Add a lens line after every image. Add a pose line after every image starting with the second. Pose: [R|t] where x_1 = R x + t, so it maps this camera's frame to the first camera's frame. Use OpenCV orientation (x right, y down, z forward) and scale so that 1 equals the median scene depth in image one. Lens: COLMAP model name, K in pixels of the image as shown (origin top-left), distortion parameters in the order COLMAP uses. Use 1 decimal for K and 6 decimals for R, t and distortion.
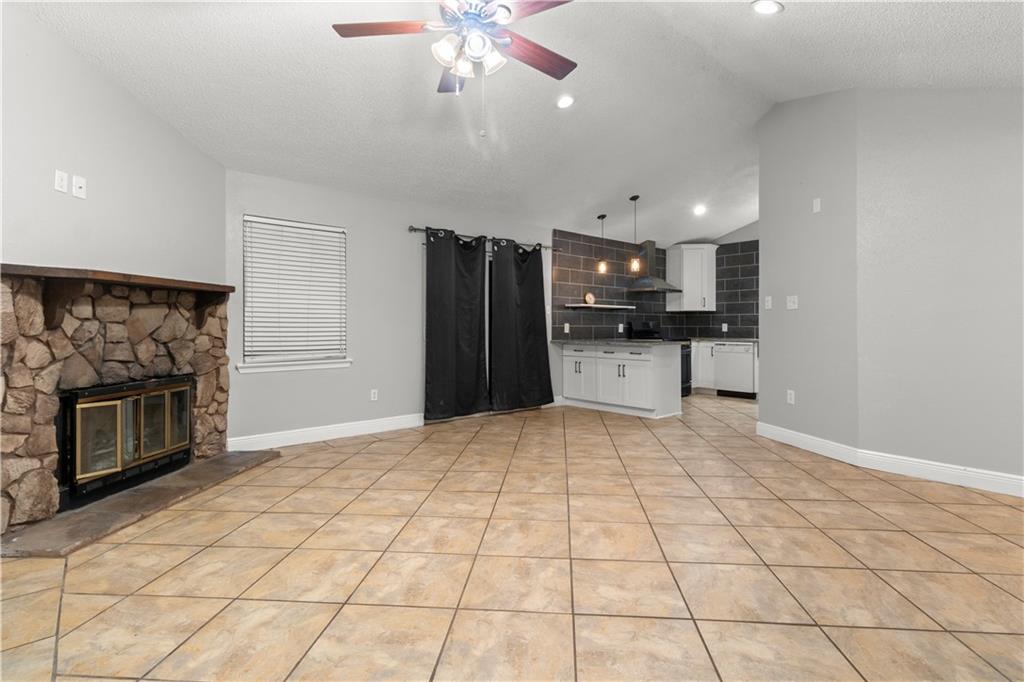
lens RADIAL K [[520.0, 0, 515.4], [0, 520.0, 331.4], [0, 0, 1]] dist [-0.001678, 0.002259]
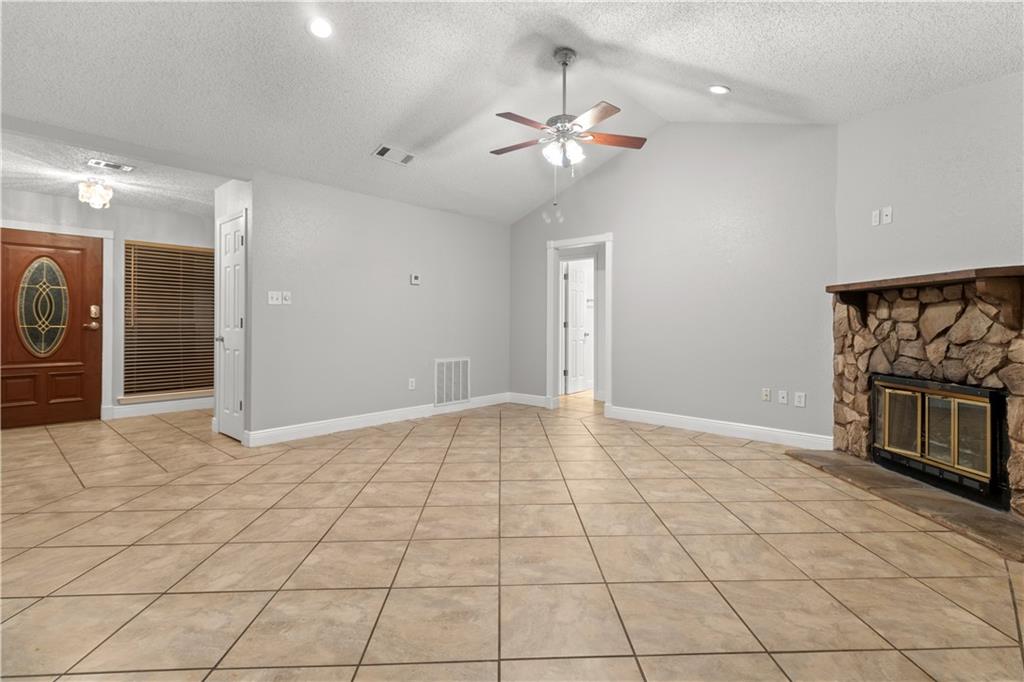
lens RADIAL K [[459.1, 0, 494.0], [0, 459.1, 322.3], [0, 0, 1]] dist [0.003074, 0.000558]
pose [[-0.997617, -0.007181, -0.068623, 0.164867], [-0.007910, 0.999915, 0.010356, -0.017752], [0.068542, 0.010874, -0.997589, 1.761993]]
